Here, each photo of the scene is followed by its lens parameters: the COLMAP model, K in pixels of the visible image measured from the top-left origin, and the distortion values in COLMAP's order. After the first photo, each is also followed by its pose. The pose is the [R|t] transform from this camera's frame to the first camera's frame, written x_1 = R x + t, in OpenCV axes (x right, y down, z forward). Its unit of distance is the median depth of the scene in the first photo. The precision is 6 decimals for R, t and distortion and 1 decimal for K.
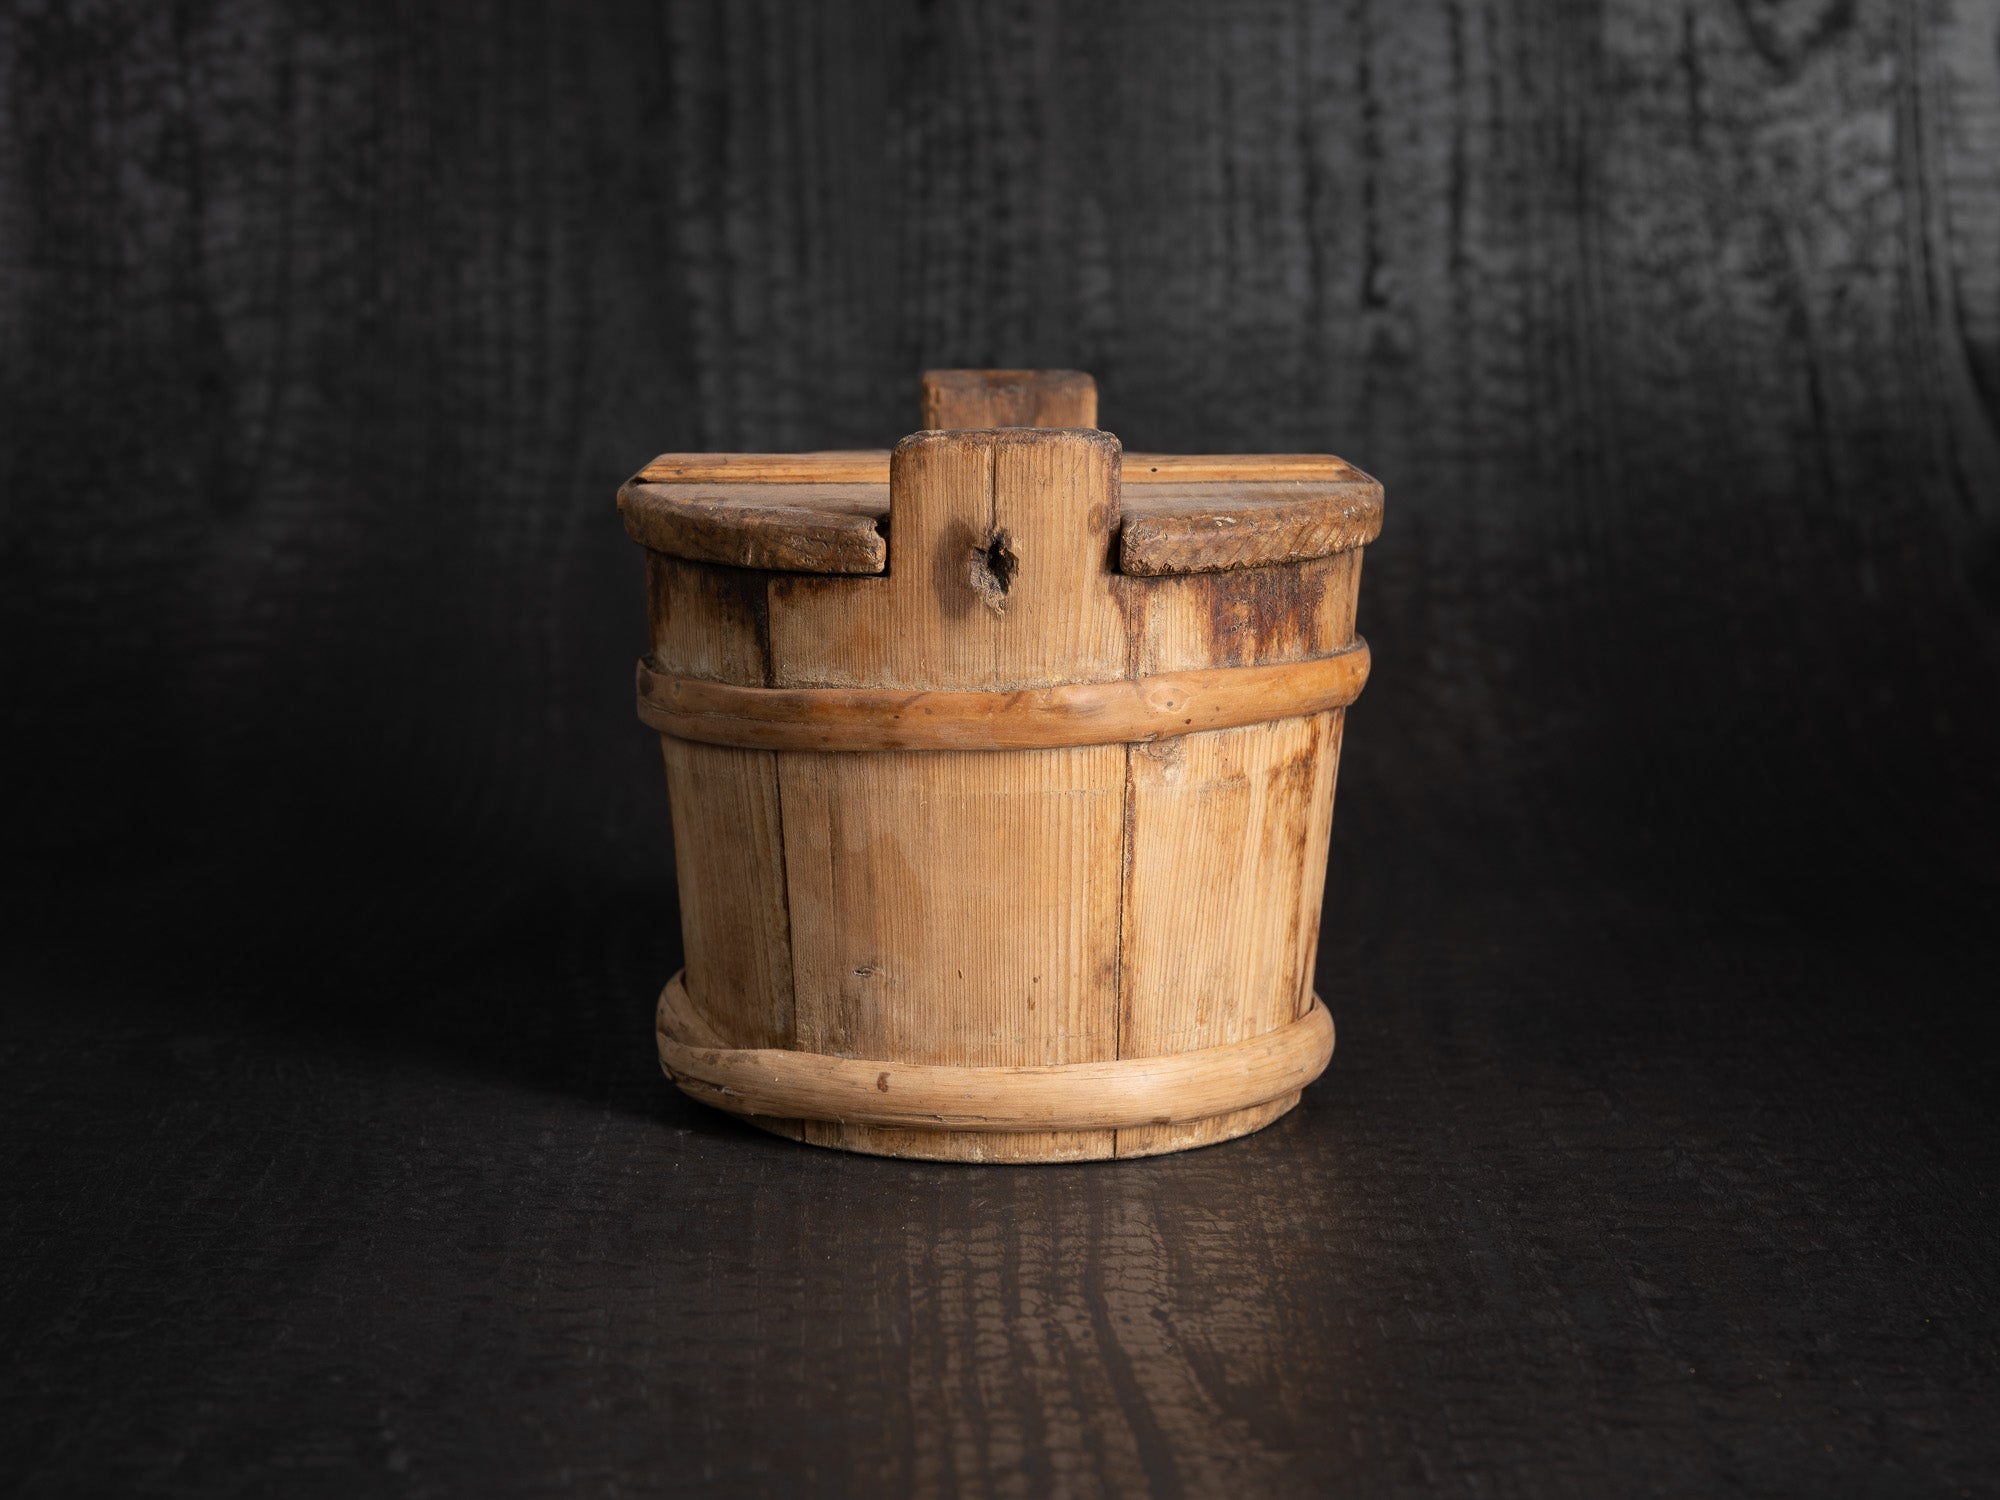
lens RADIAL K [[3936.6, 0, 1017.5], [0, 3936.6, 775.7], [0, 0, 1]] dist [0.138798, 0.059925]
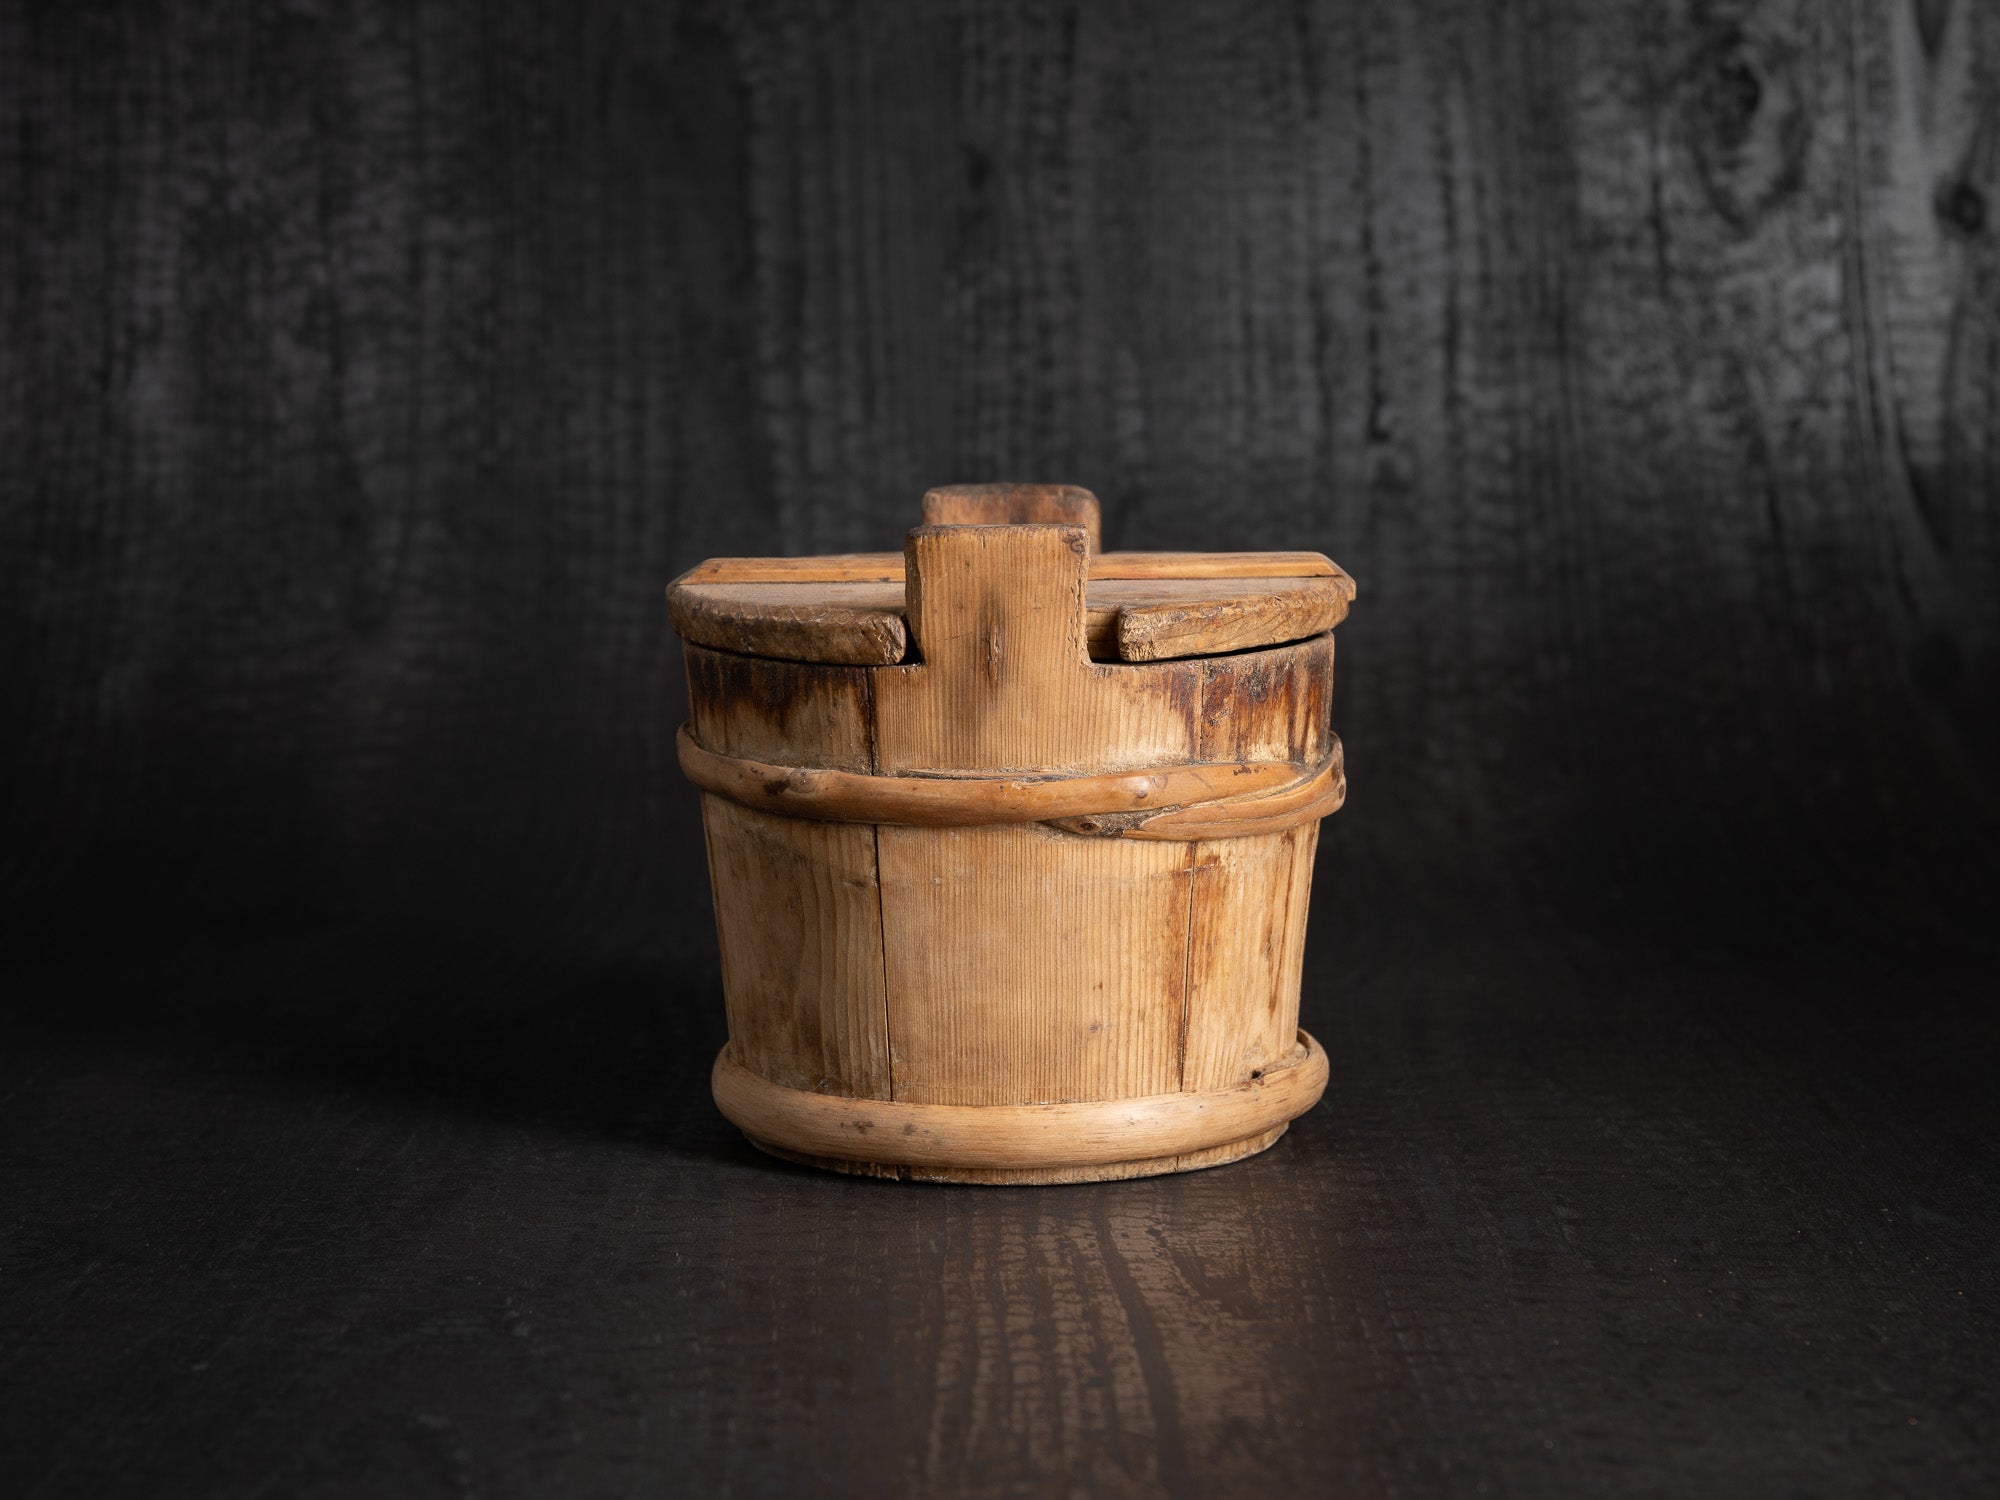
lens RADIAL K [[3830.6, 0, 996.3], [0, 3830.6, 763.1], [0, 0, 1]] dist [0.124506, 0.164435]
pose [[0.999529, -0.010739, -0.028762, 0.012186], [0.009233, 0.998606, -0.051975, 0.028638], [0.029280, 0.051685, 0.998234, -0.088758]]
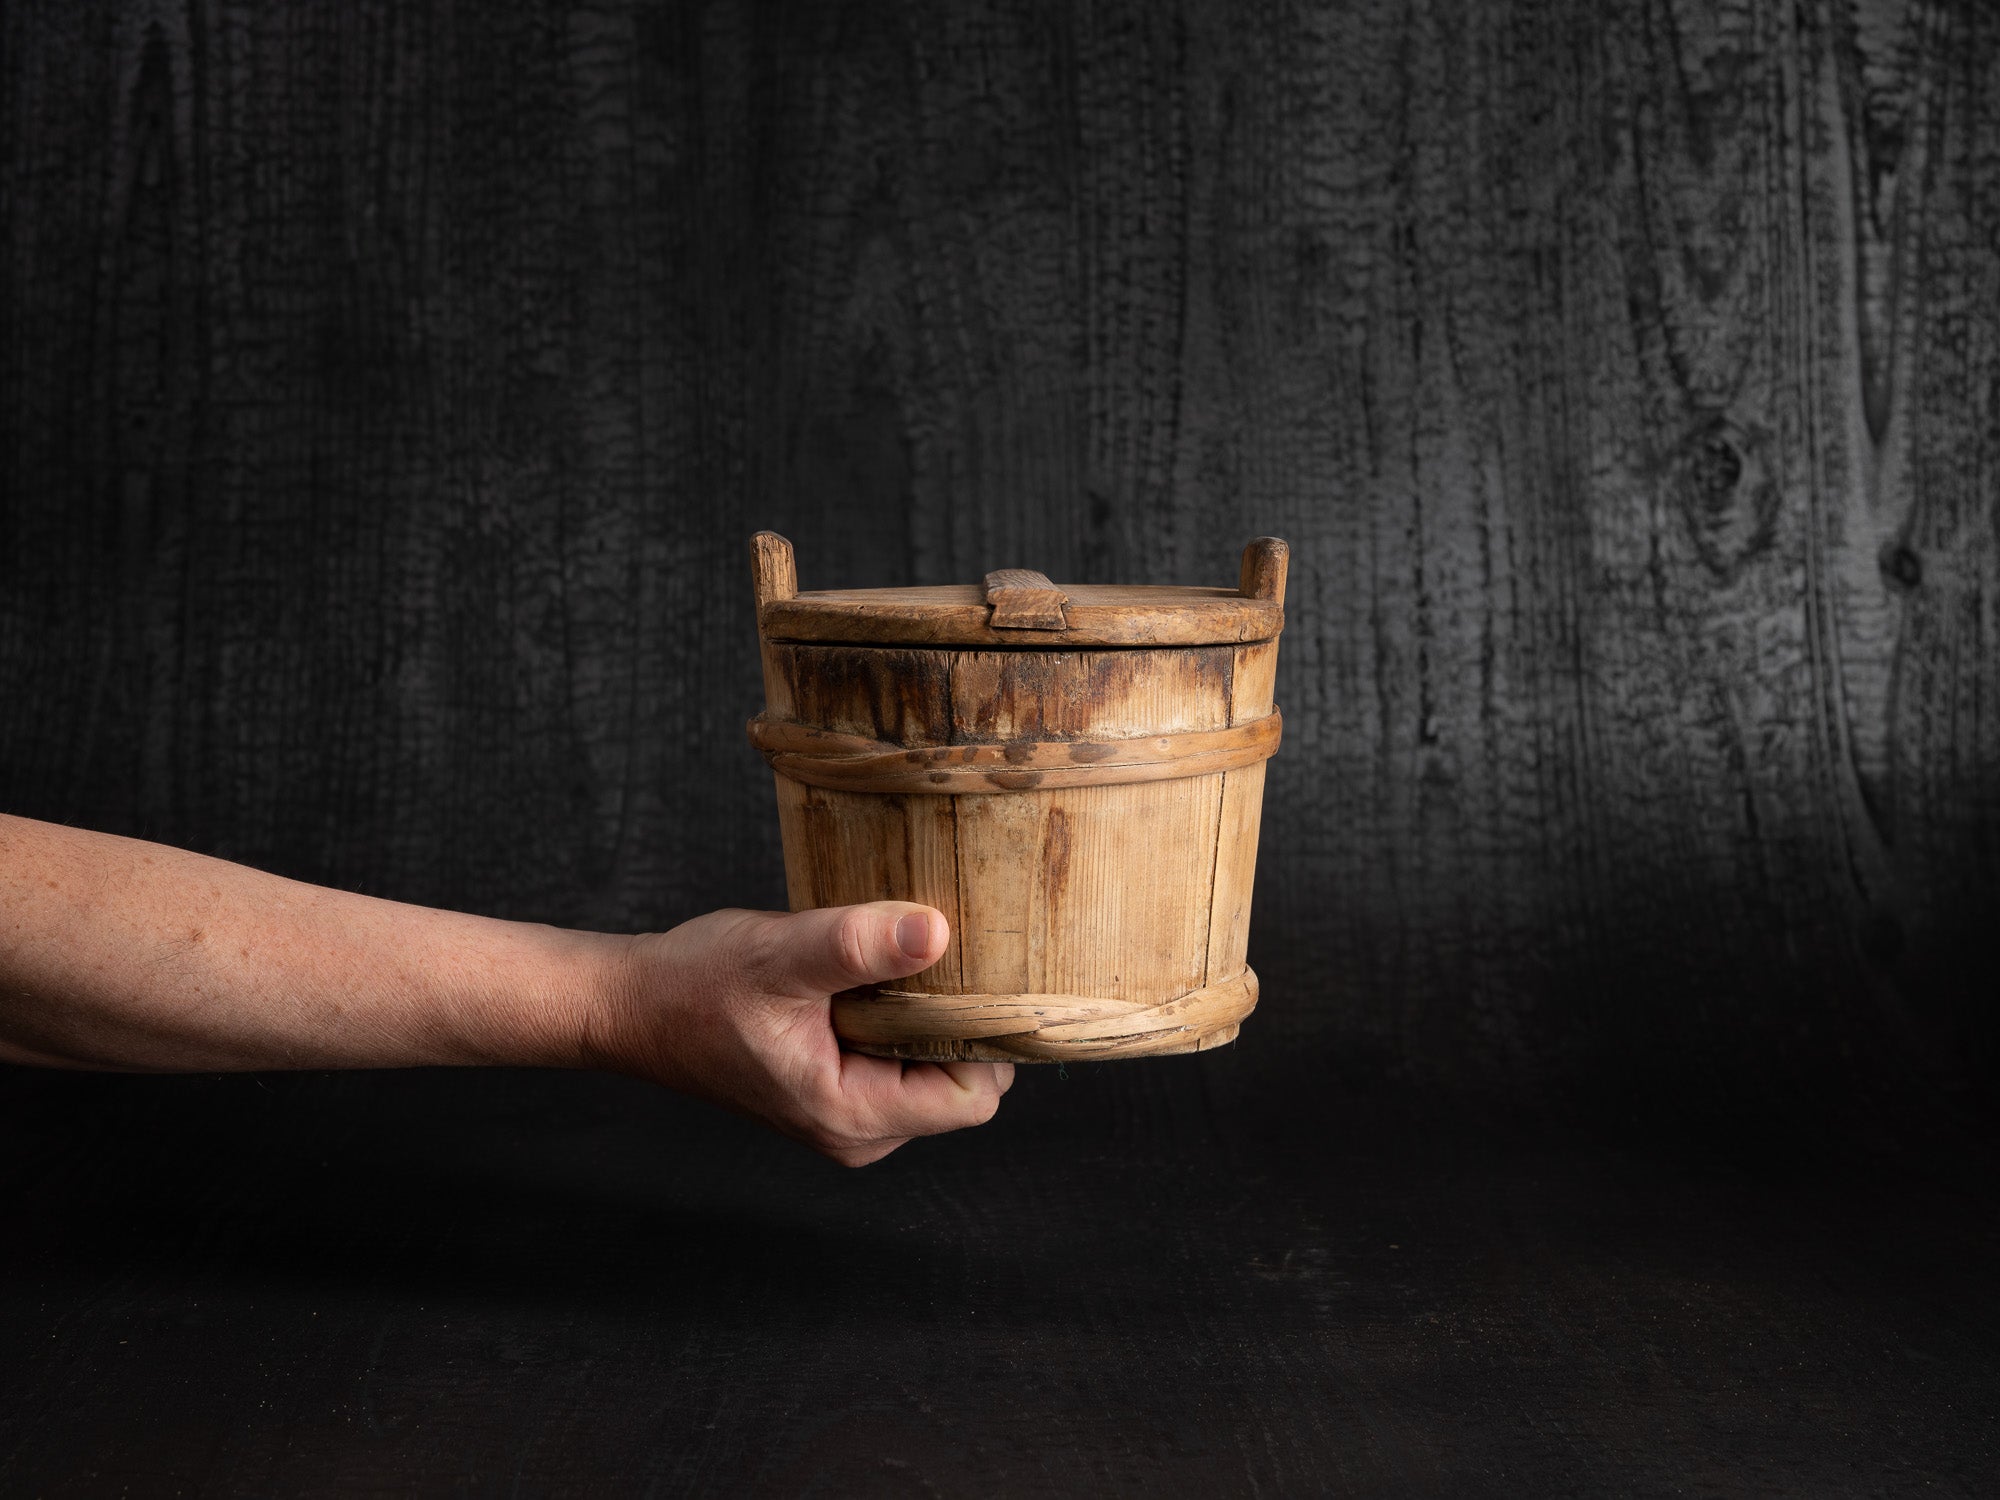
lens RADIAL K [[3855.7, 0, 1000.0], [0, 3855.7, 750.0], [0, 0, 1]] dist [0.124628, 0.249303]
pose [[0.999949, 0.010016, 0.000974, -0.059184], [-0.009853, 0.994186, -0.107228, 0.028655], [-0.002042, 0.107213, 0.994234, -0.330881]]
